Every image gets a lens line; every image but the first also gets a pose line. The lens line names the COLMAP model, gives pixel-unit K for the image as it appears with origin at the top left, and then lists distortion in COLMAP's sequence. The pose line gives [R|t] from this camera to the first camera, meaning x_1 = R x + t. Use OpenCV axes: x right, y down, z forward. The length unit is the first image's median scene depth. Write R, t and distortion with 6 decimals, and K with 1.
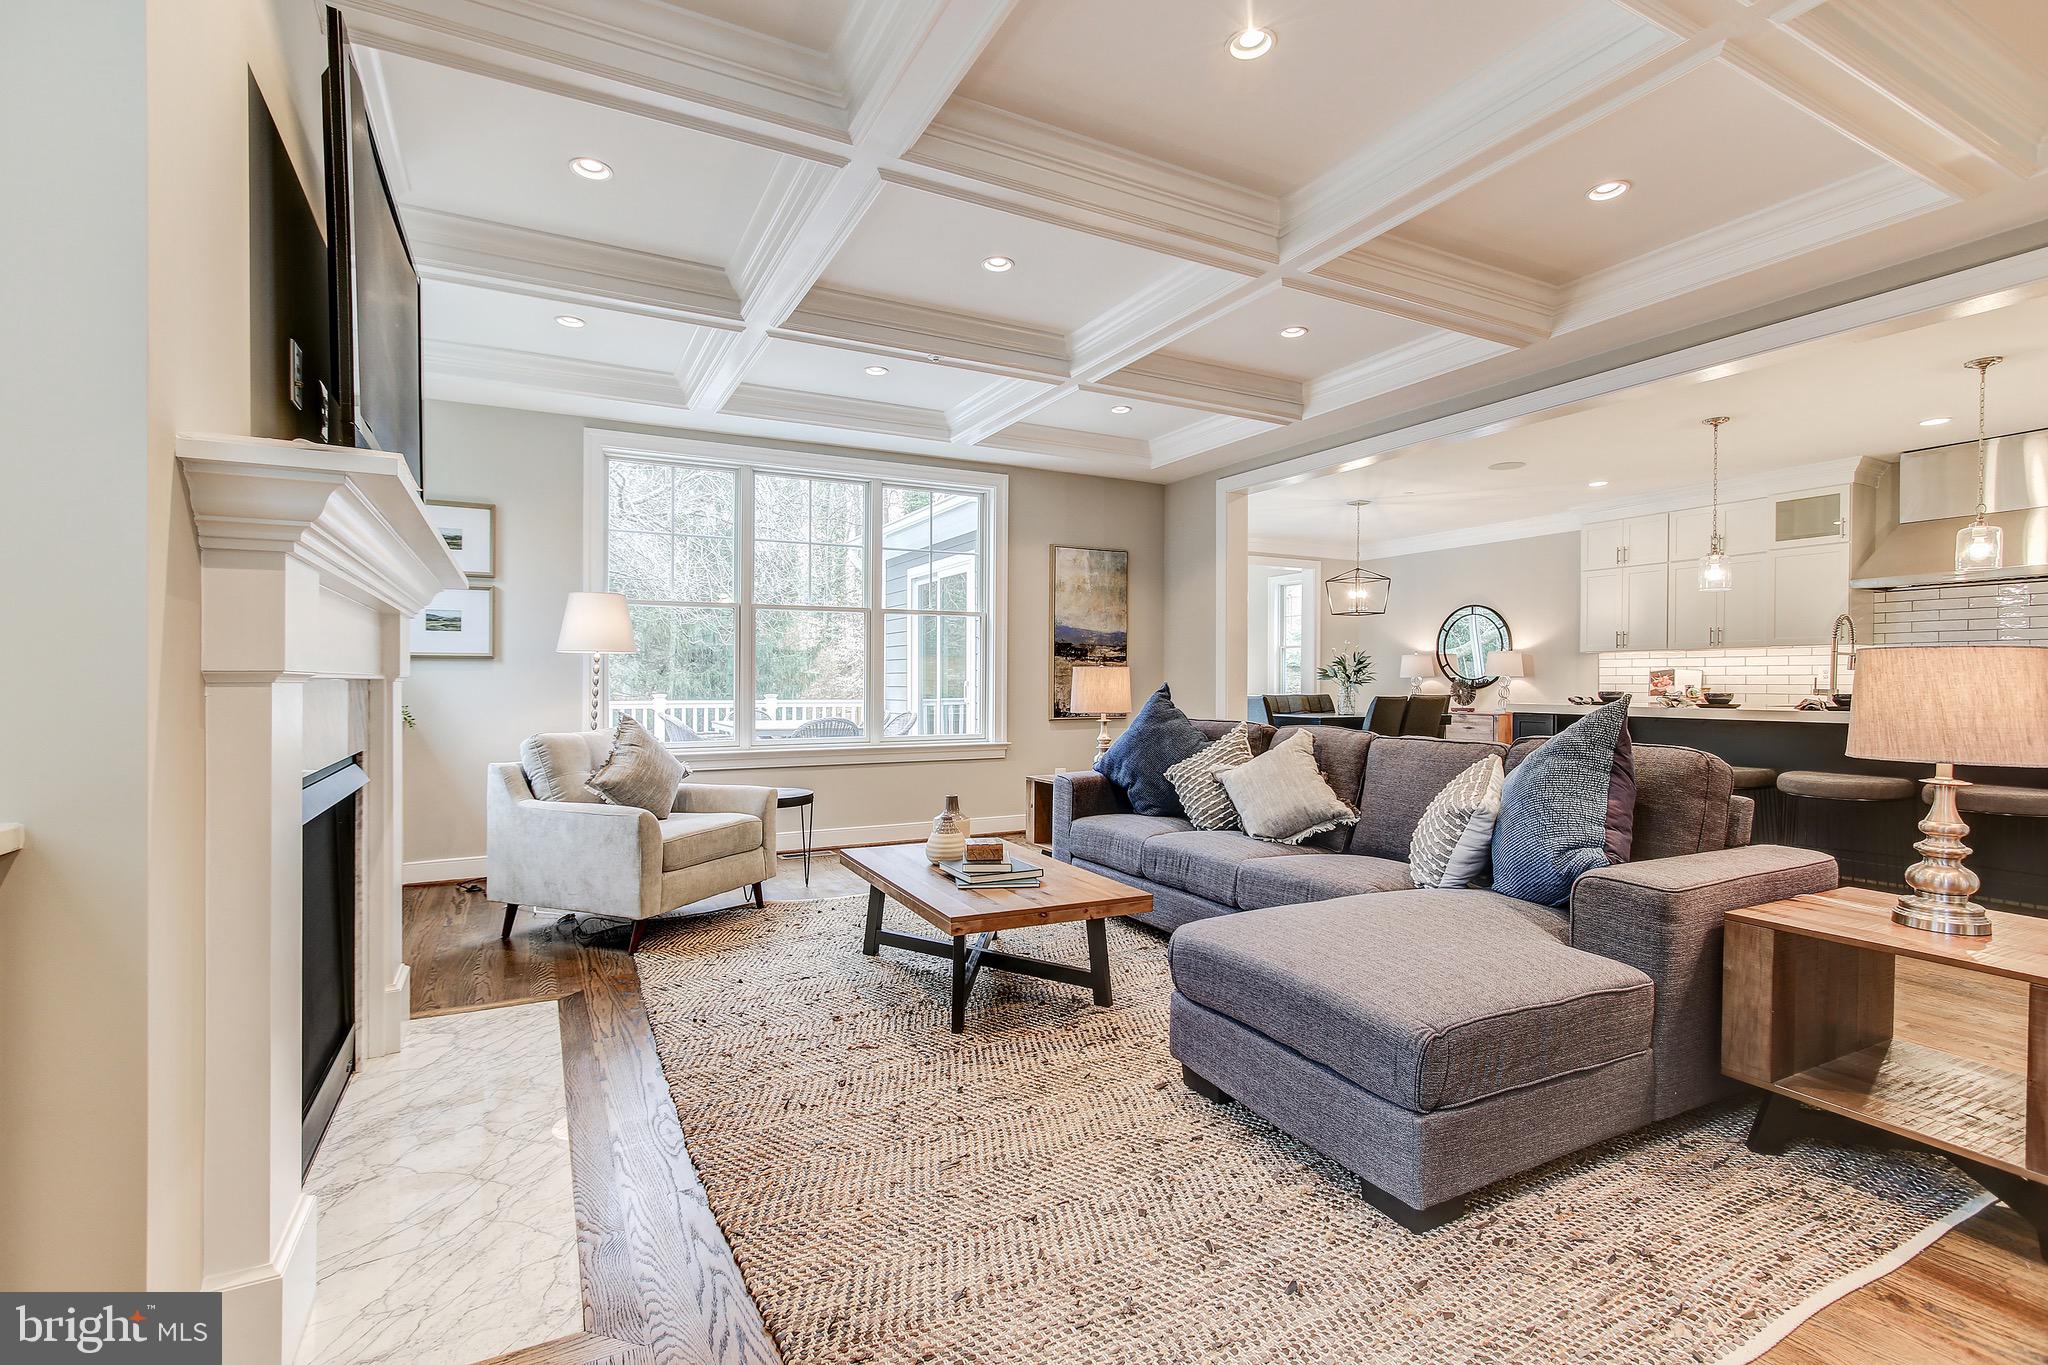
lens RADIAL K [[936.4, 0, 1018.1], [0, 936.4, 689.1], [0, 0, 1]] dist [-0.001827, 0.002691]
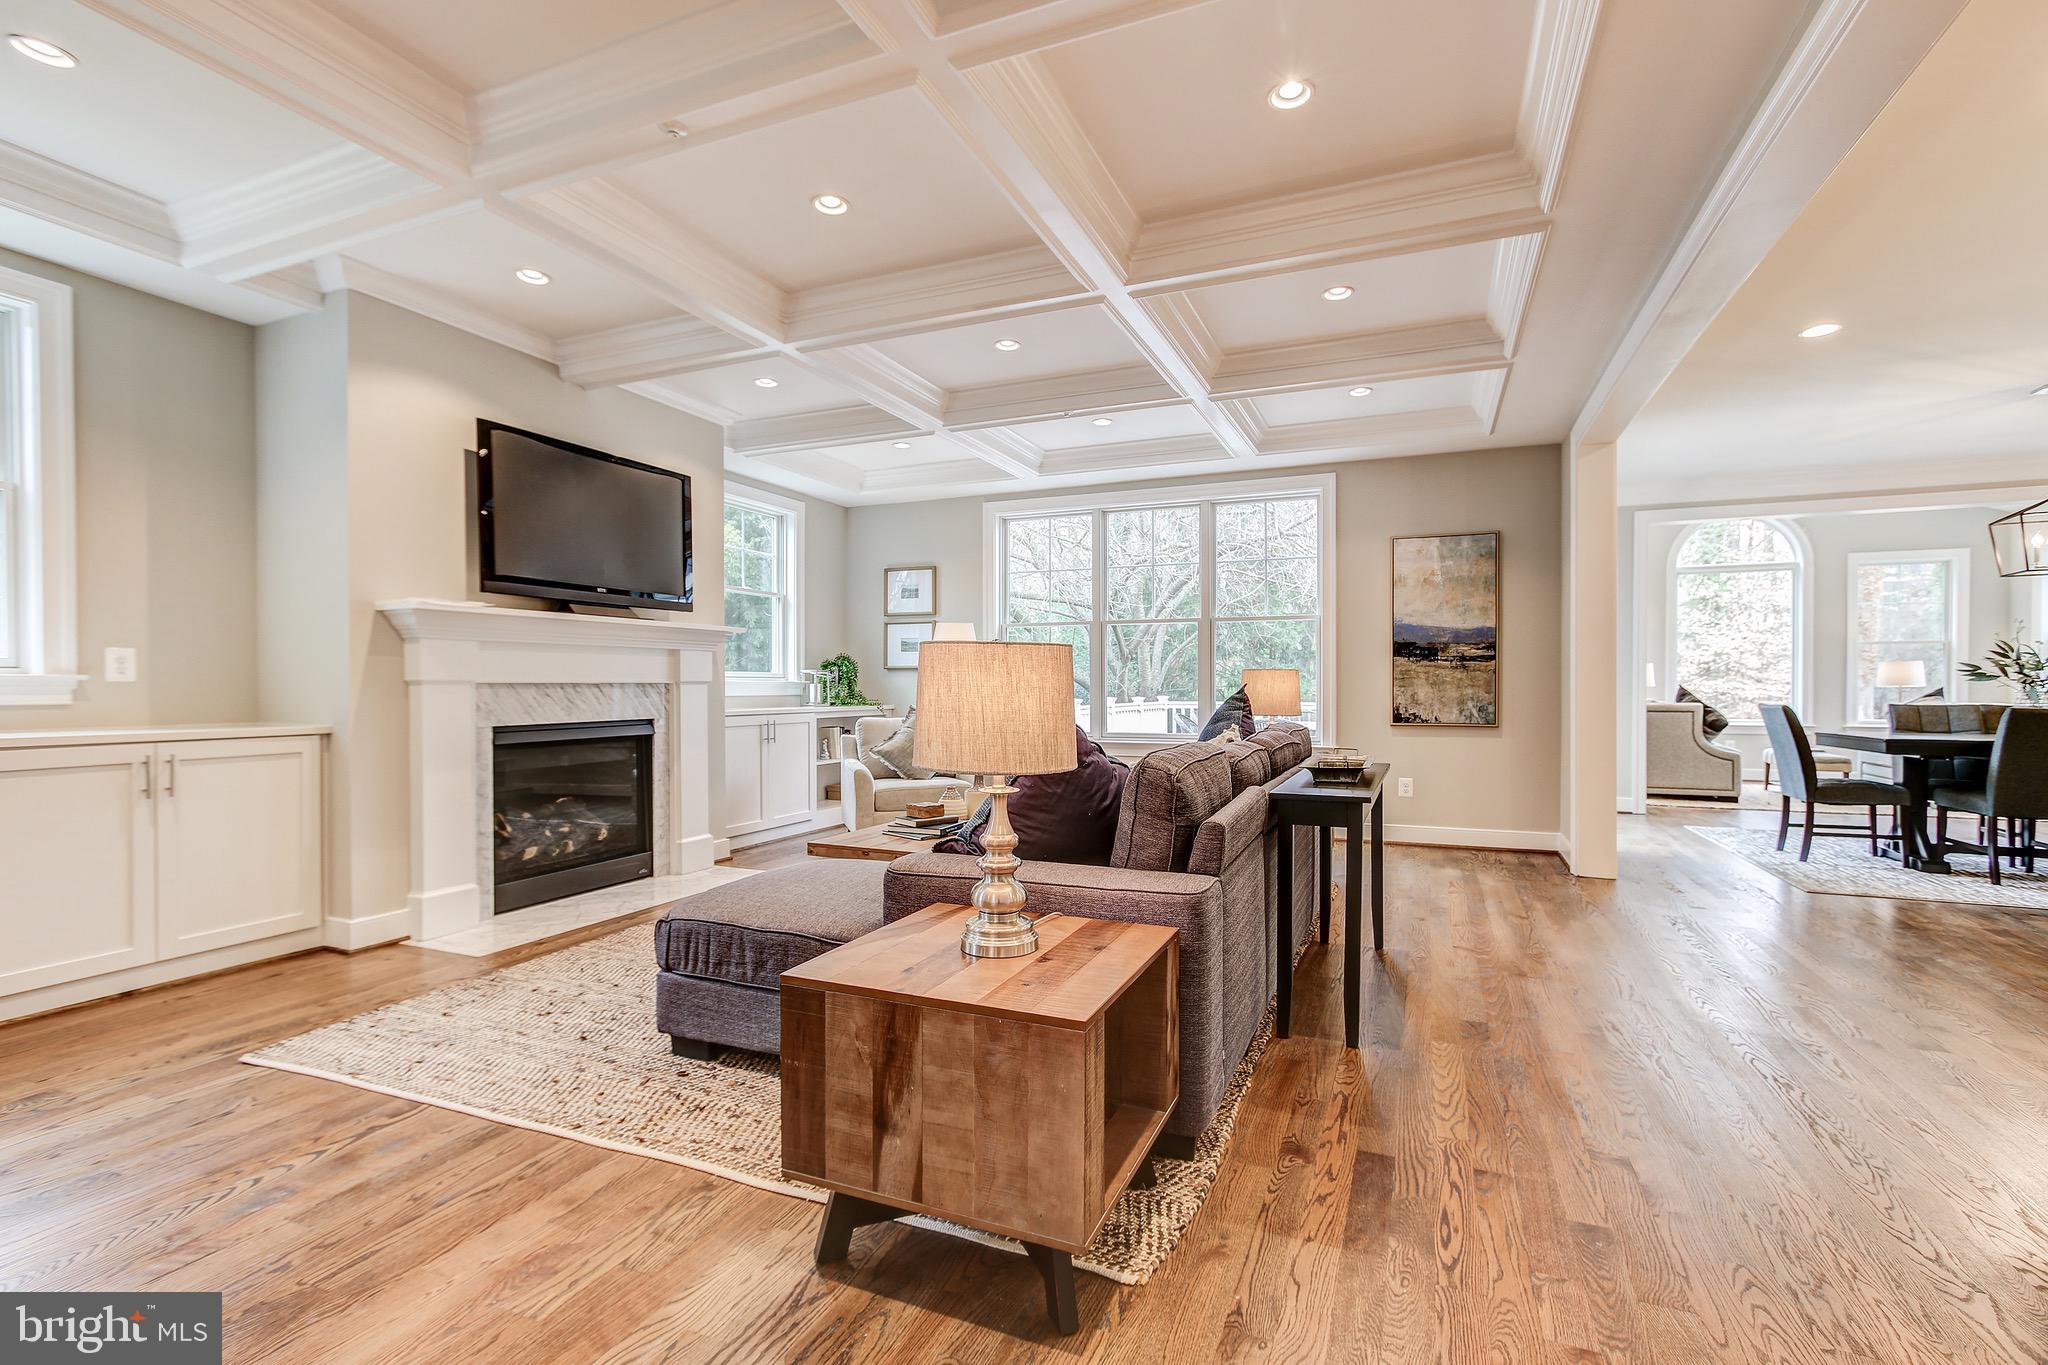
lens RADIAL K [[936.4, 0, 1036.0], [0, 936.4, 691.5], [0, 0, 1]] dist [-0.001827, 0.002691]
pose [[0.634654, 0.003363, -0.772789, 0.518810], [-0.006954, 0.999975, -0.001360, 0.002631], [0.772765, 0.006237, 0.634661, 0.135343]]
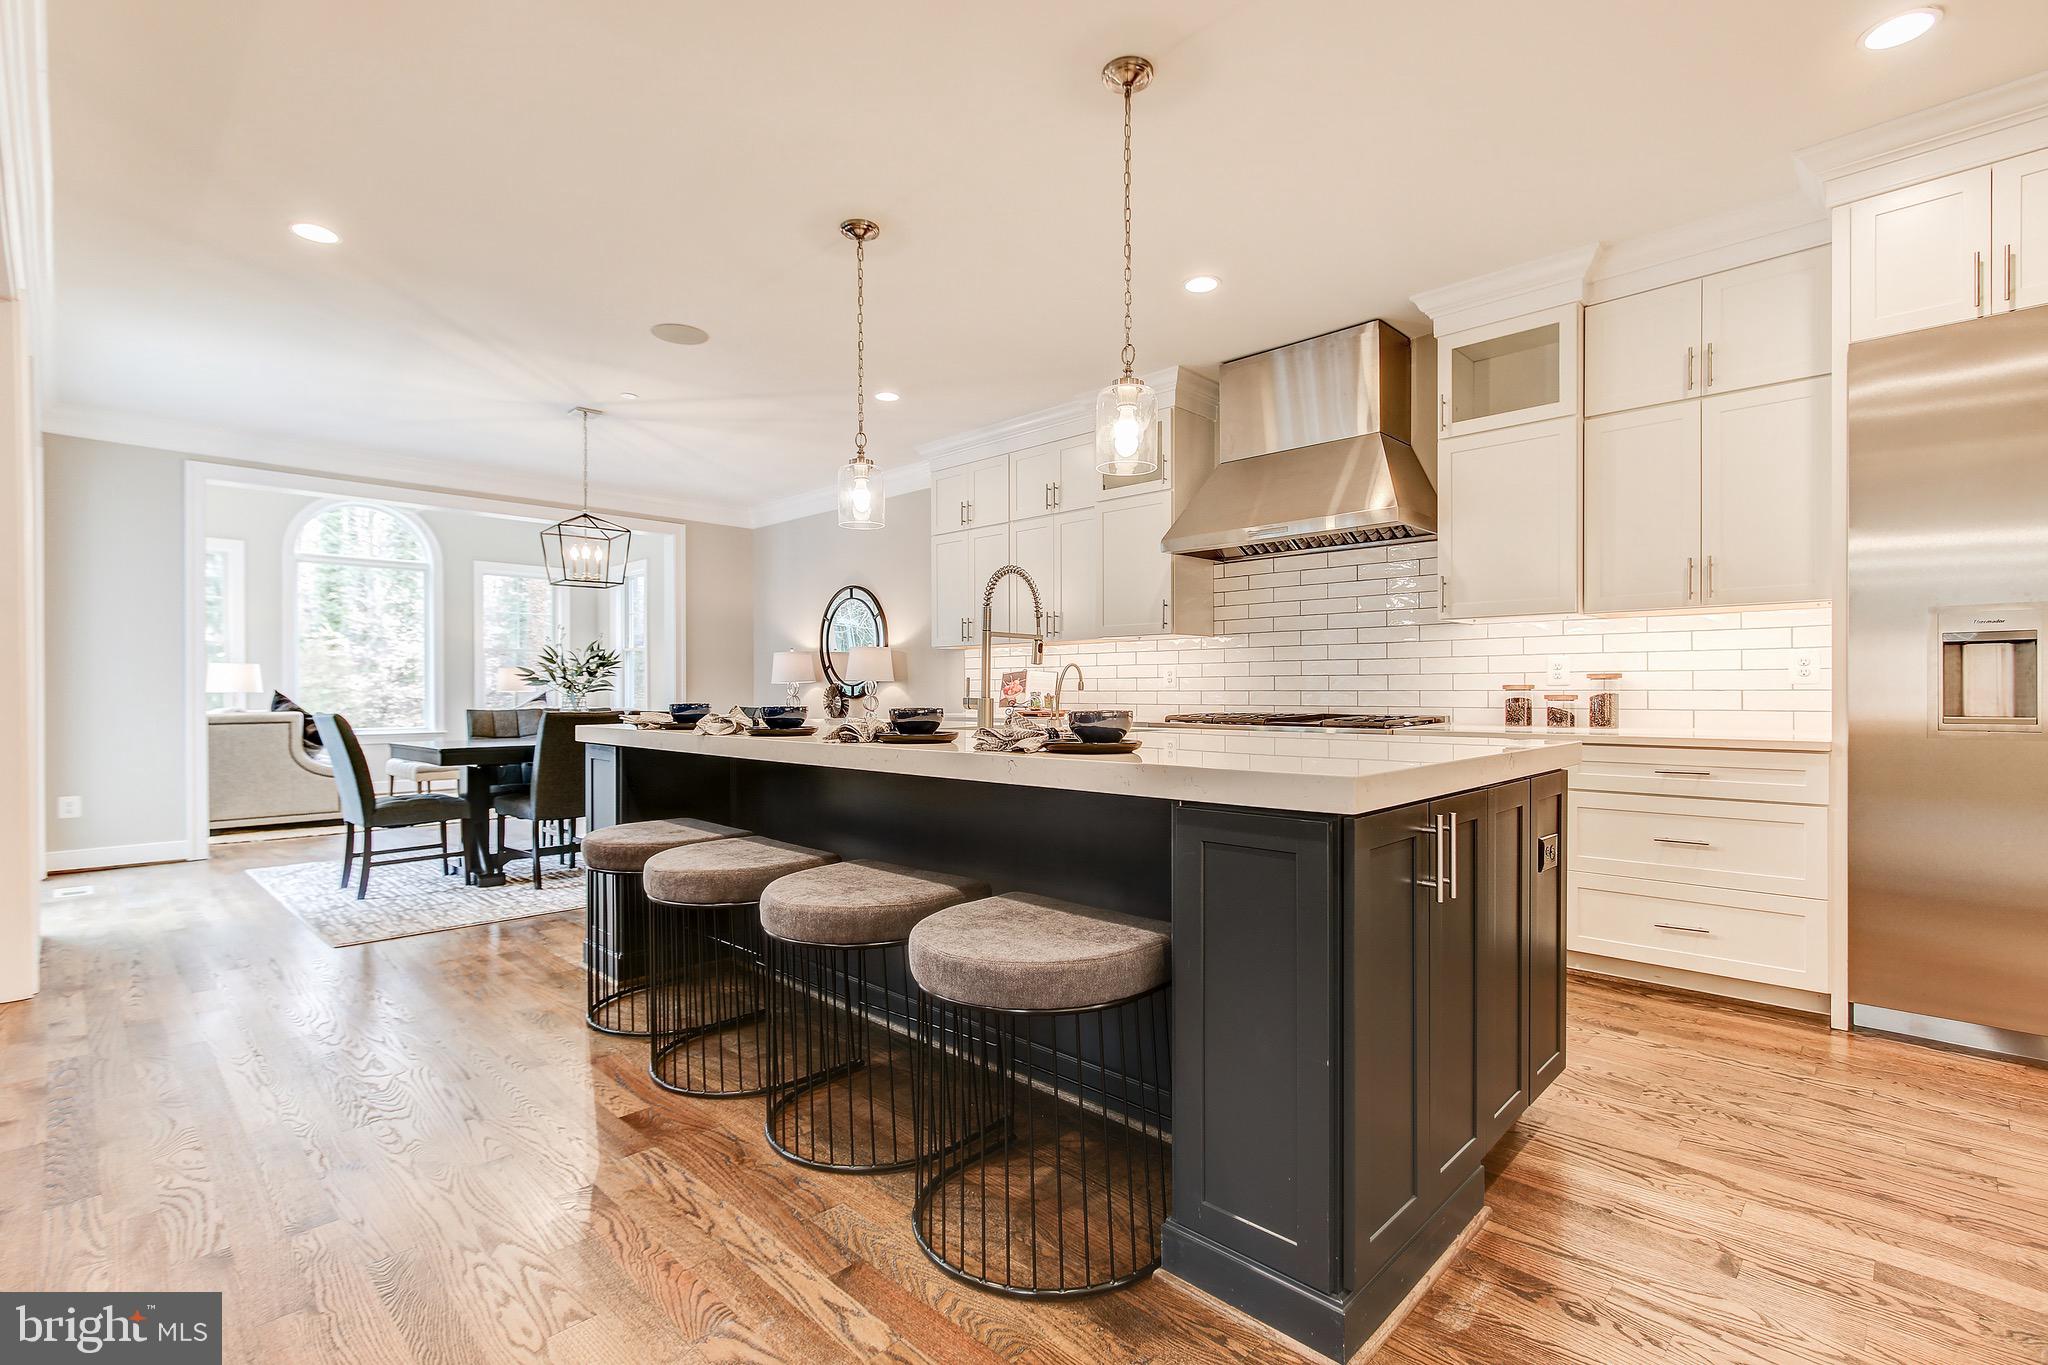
lens RADIAL K [[936.4, 0, 1039.2], [0, 936.4, 693.2], [0, 0, 1]] dist [-0.001827, 0.002691]
pose [[0.946589, -0.003941, 0.322419, 0.562837], [0.006379, 0.999959, -0.006504, 0.001597], [-0.322380, 0.008213, 0.946575, 0.360305]]
